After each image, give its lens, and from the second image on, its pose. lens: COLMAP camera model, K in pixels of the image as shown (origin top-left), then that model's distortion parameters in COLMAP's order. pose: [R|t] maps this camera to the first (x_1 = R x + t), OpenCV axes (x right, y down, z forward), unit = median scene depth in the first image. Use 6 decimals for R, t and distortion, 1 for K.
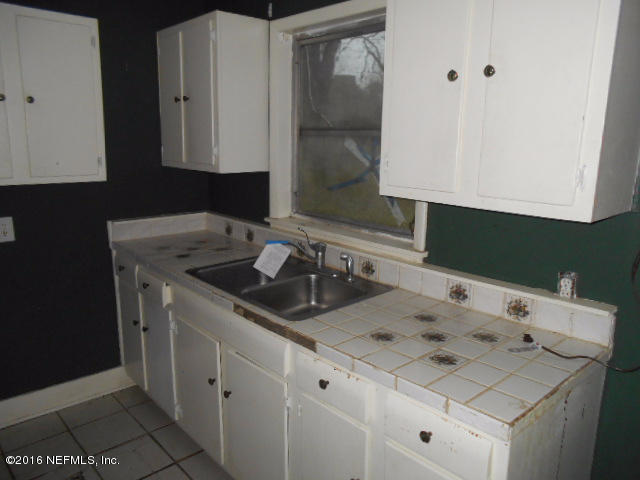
lens RADIAL K [[500.0, 0, 320.0], [0, 500.0, 240.0], [0, 0, 1]] dist [-0.057811, 0.072988]
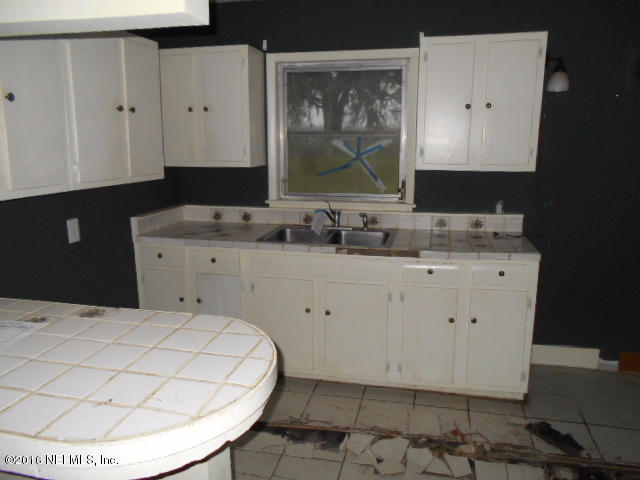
lens RADIAL K [[500.0, 0, 320.0], [0, 500.0, 240.0], [0, 0, 1]] dist [-0.057811, 0.072988]
pose [[0.816059, -0.128710, 0.563455, -0.892773], [0.133092, 0.990537, 0.033509, 0.039537], [-0.562436, 0.047646, 0.825467, -0.190634]]
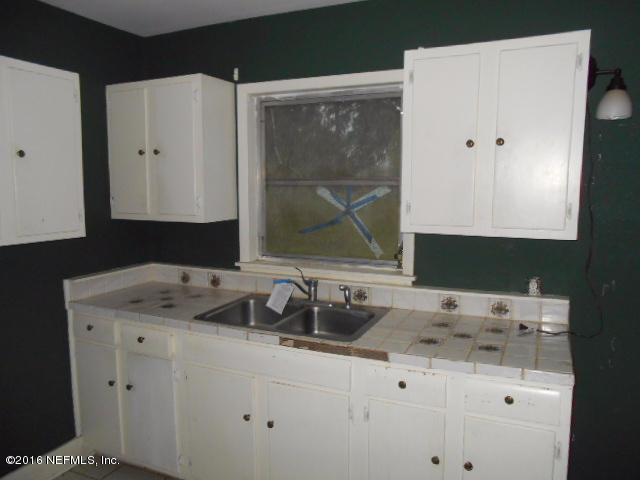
lens RADIAL K [[500.0, 0, 320.0], [0, 500.0, 240.0], [0, 0, 1]] dist [-0.057811, 0.072988]
pose [[0.918394, -0.062467, 0.390706, -0.427014], [0.096652, 0.992963, -0.068432, -0.002289], [-0.383682, 0.100610, 0.917968, -0.059965]]
